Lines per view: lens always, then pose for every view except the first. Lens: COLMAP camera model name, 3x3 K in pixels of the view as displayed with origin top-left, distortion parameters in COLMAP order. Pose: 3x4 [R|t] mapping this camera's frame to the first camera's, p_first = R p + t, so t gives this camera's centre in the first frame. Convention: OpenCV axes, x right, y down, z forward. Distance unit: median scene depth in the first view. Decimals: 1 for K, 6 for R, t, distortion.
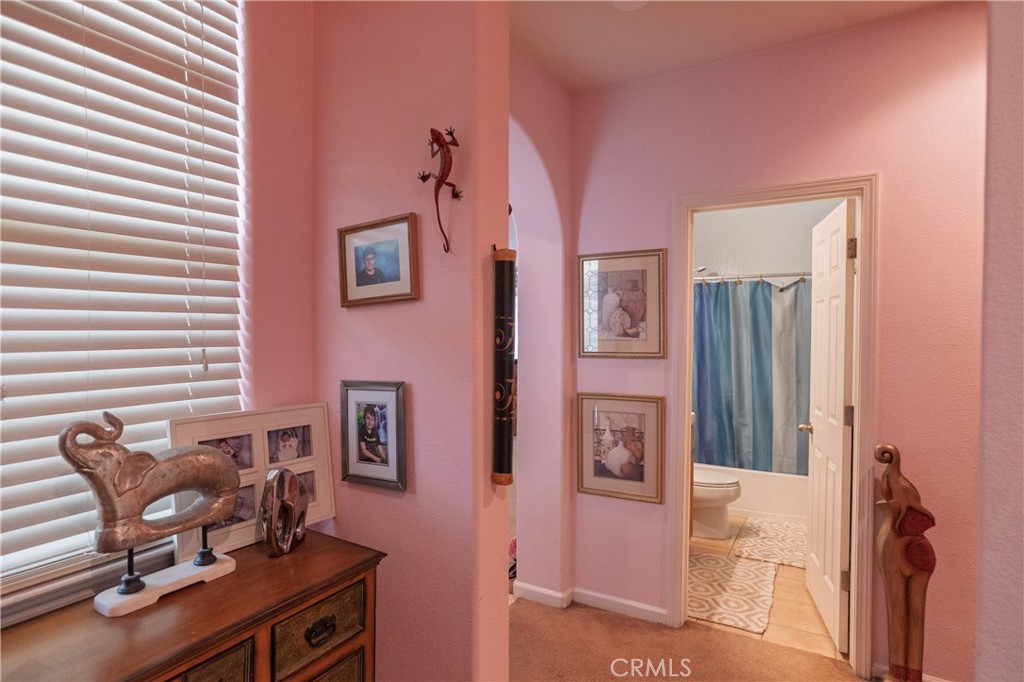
lens RADIAL K [[558.8, 0, 515.3], [0, 558.8, 345.2], [0, 0, 1]] dist [-0.022260, 0.010918]
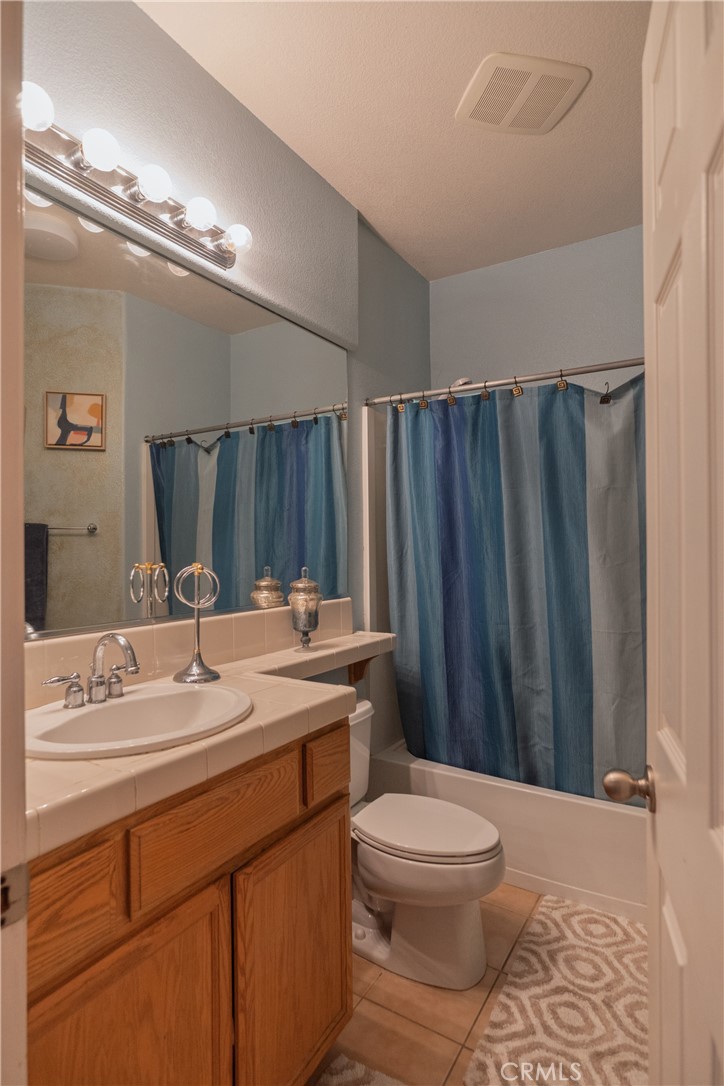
lens RADIAL K [[592.6, 0, 356.8], [0, 592.6, 538.3], [0, 0, 1]] dist [-0.022260, 0.010918]
pose [[0.999484, -0.007824, -0.031151, 0.283541], [0.006756, 0.999391, -0.034242, 0.029725], [0.031400, 0.034014, 0.998928, 0.502764]]
